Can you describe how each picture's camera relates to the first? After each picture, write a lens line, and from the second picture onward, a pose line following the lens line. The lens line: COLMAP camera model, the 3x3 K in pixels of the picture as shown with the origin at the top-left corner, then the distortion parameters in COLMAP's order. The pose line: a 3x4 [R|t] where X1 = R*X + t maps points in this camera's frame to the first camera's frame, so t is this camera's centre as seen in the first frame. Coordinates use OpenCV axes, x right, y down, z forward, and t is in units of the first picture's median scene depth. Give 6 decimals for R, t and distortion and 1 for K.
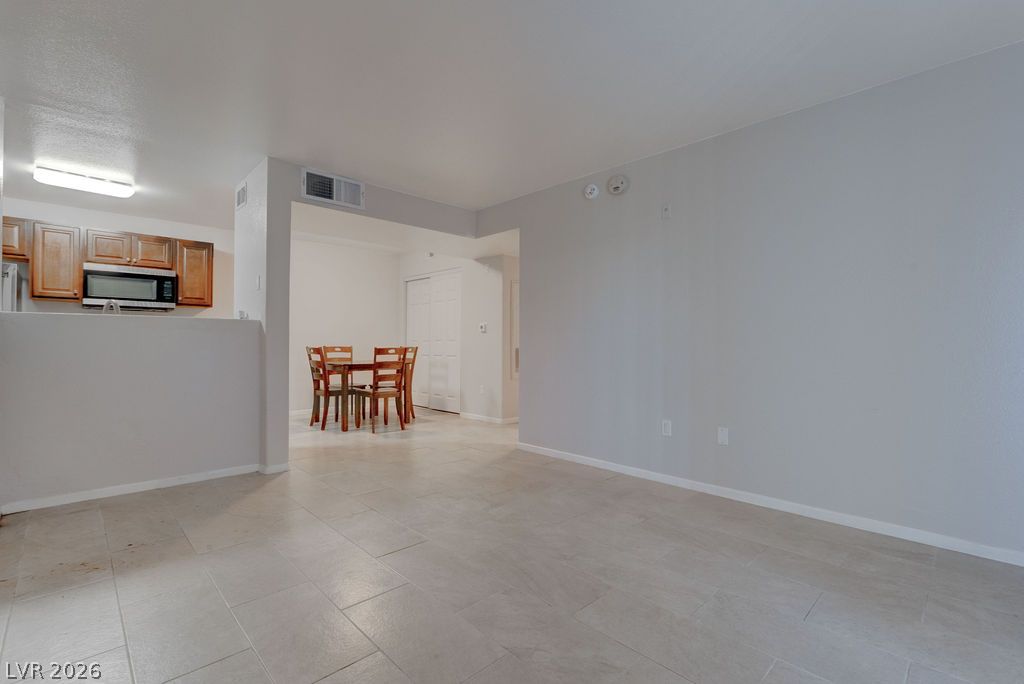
lens RADIAL K [[466.1, 0, 509.1], [0, 466.1, 340.0], [0, 0, 1]] dist [-0.014296, 0.000289]
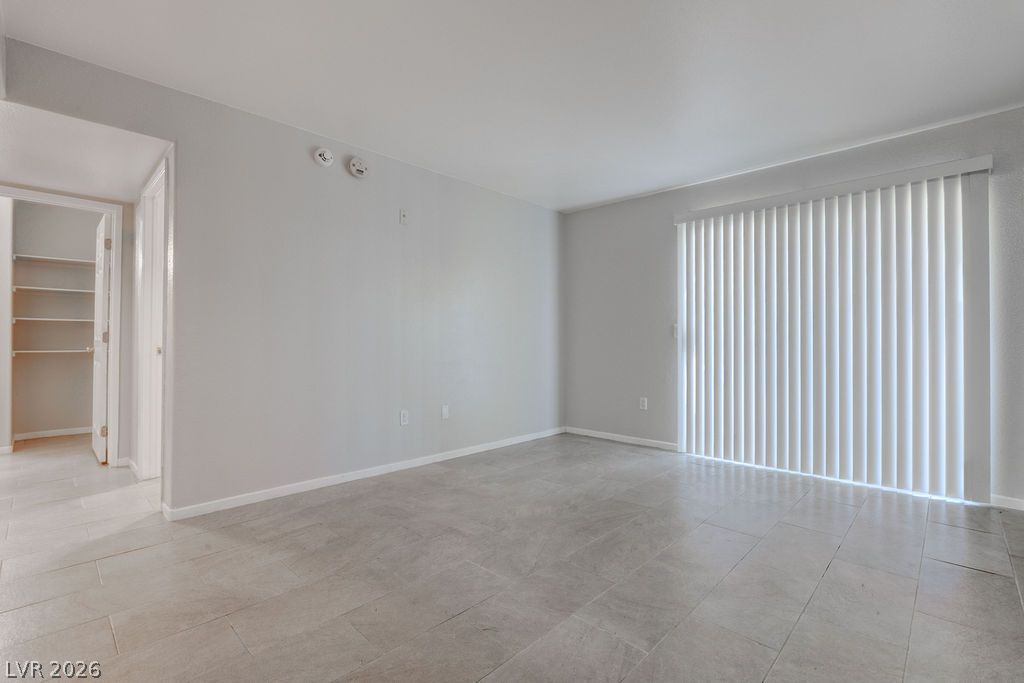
lens RADIAL K [[464.5, 0, 507.7], [0, 464.5, 335.5], [0, 0, 1]] dist [-0.015794, 0.001211]
pose [[-0.028553, 0.004120, 0.999584, -0.484200], [-0.010087, 0.999939, -0.004410, -0.000195], [-0.999541, -0.010209, -0.028510, 0.510999]]
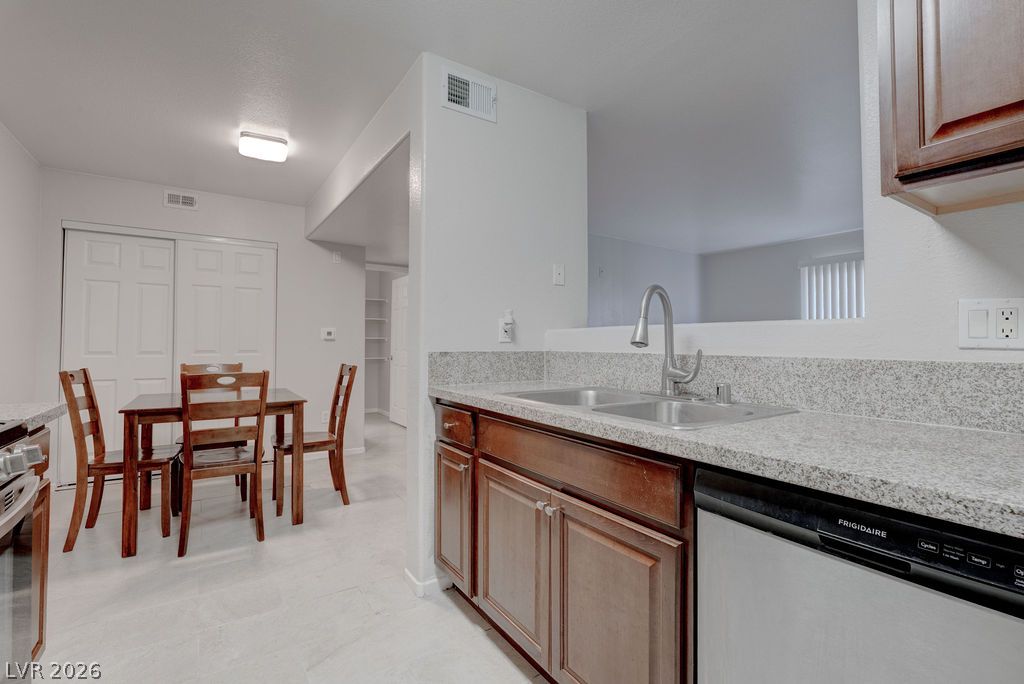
lens RADIAL K [[464.5, 0, 507.7], [0, 464.5, 336.0], [0, 0, 1]] dist [-0.015794, 0.001211]
pose [[0.166442, 0.015032, 0.985937, -0.858069], [-0.009207, 0.999864, -0.013690, -0.017860], [-0.986008, -0.006799, 0.166557, 0.672571]]
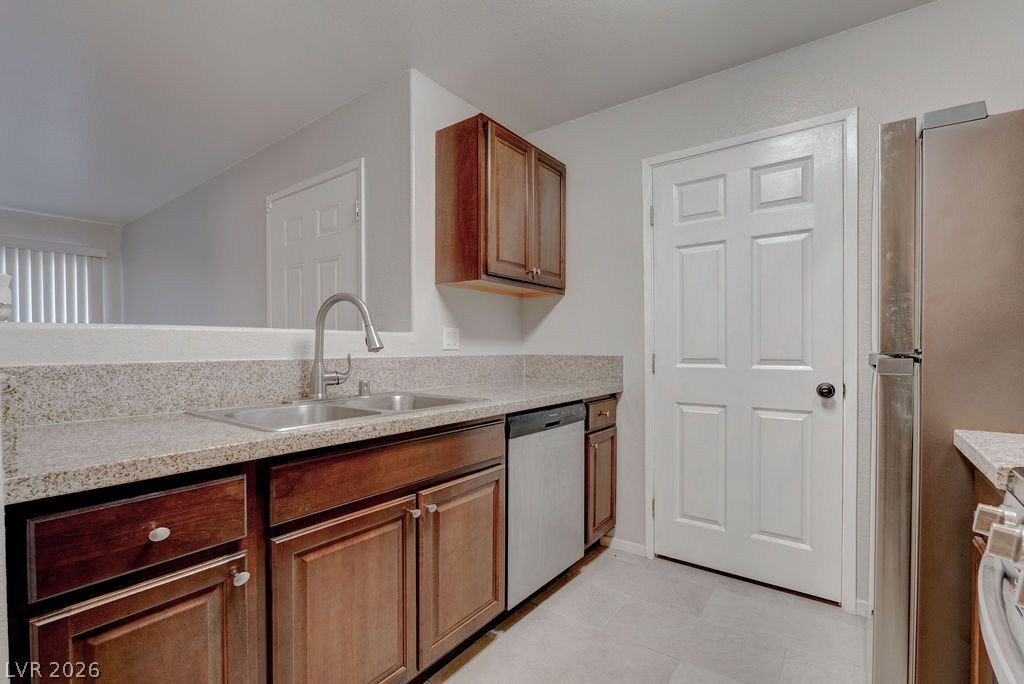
lens RADIAL K [[463.6, 0, 512.0], [0, 463.6, 355.5], [0, 0, 1]] dist [-0.018022, 0.000298]
pose [[-0.986292, 0.007572, -0.164835, -0.604656], [0.005591, 0.999907, 0.012476, -0.016437], [0.164914, 0.011384, -0.986242, 0.958422]]
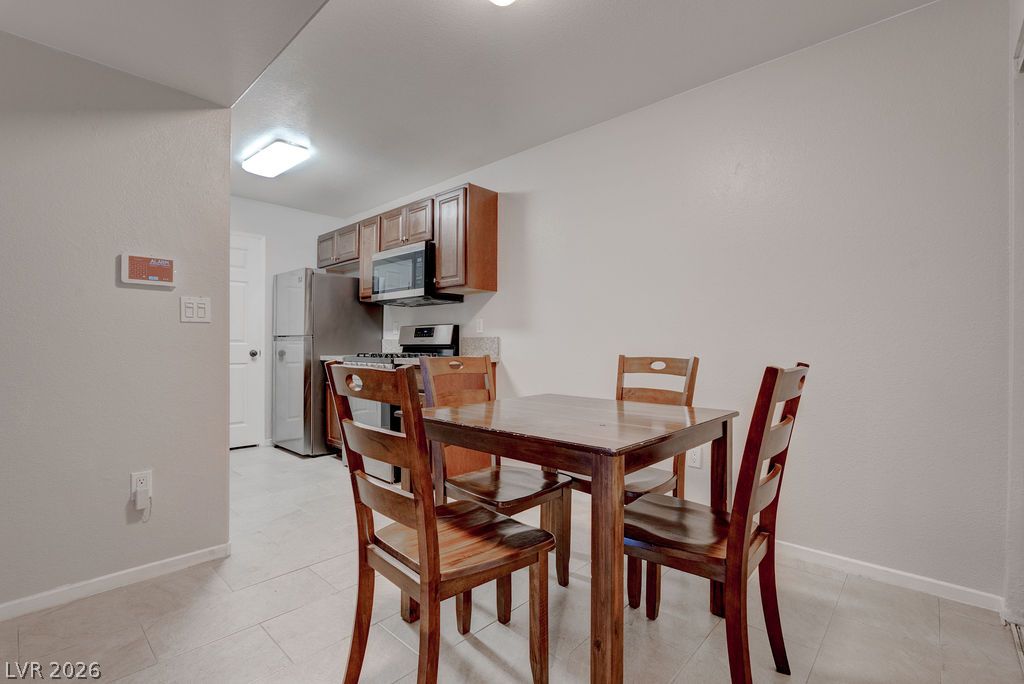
lens RADIAL K [[463.6, 0, 505.8], [0, 463.6, 350.7], [0, 0, 1]] dist [-0.018624, -0.000162]
pose [[0.059657, 0.008769, -0.998180, -0.027653], [0.002784, 0.999956, 0.008951, 0.006493], [0.998215, -0.003313, 0.059630, 1.053829]]
